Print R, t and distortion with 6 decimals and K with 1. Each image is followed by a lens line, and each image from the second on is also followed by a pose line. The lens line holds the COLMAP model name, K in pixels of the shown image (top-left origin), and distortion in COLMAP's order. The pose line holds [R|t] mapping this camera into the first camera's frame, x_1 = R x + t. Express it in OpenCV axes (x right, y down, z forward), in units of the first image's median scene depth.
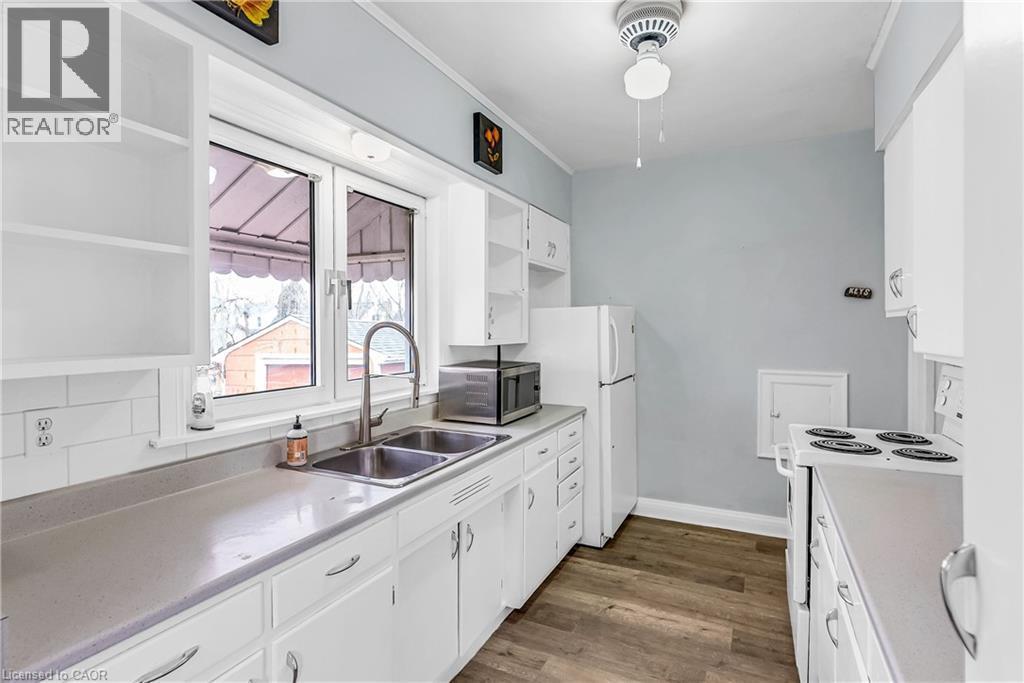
lens RADIAL K [[508.6, 0, 508.5], [0, 508.6, 330.2], [0, 0, 1]] dist [0.002186, 0.000104]
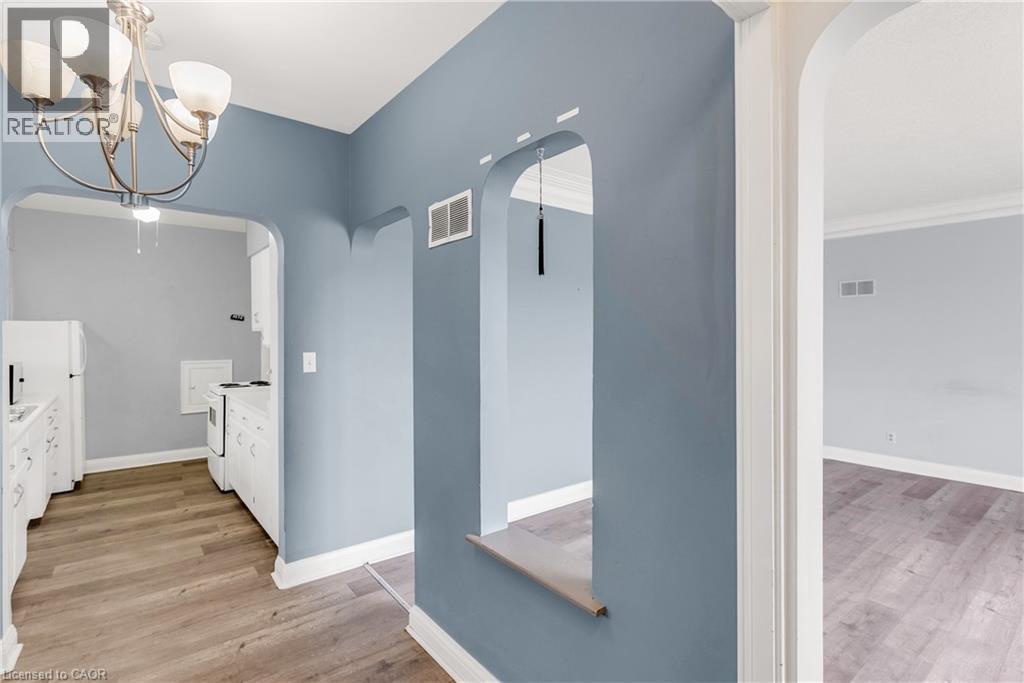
lens RADIAL K [[492.7, 0, 509.5], [0, 492.7, 333.6], [0, 0, 1]] dist [0.000293, -0.000746]
pose [[0.423993, 0.002812, 0.905661, -0.678715], [0.008311, 0.999941, -0.006995, 0.009613], [-0.905627, 0.010493, 0.423945, -0.863130]]
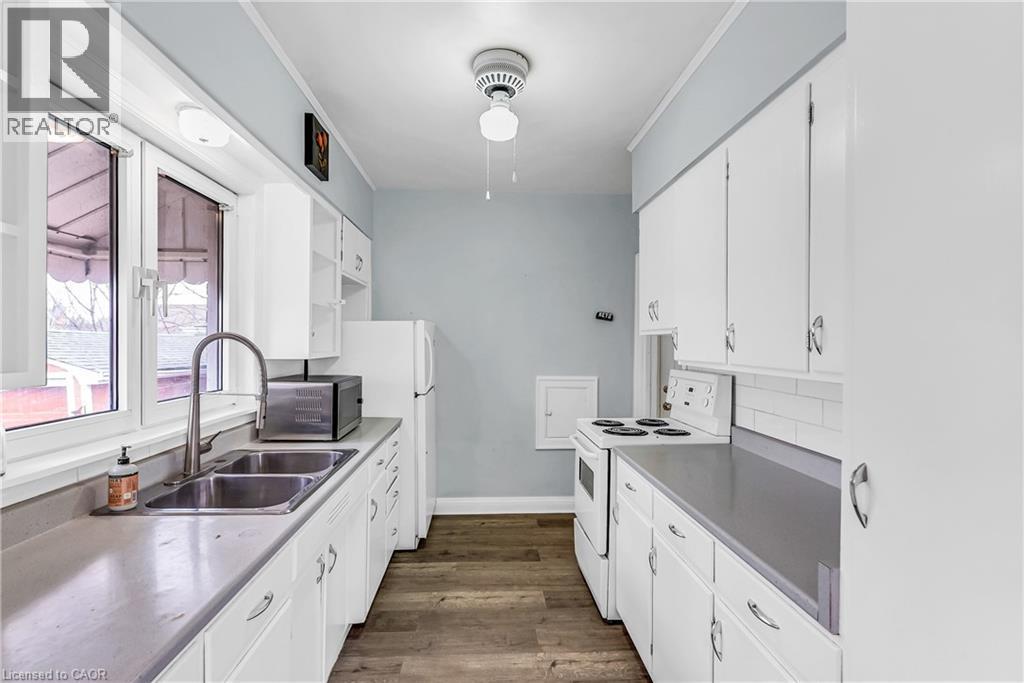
lens RADIAL K [[490.9, 0, 506.0], [0, 490.9, 343.5], [0, 0, 1]] dist [-0.000786, -0.000096]
pose [[0.872332, 0.006222, 0.488874, -0.192149], [-0.005068, 0.999980, -0.003685, 0.003160], [-0.488888, 0.000737, 0.872347, 0.022952]]
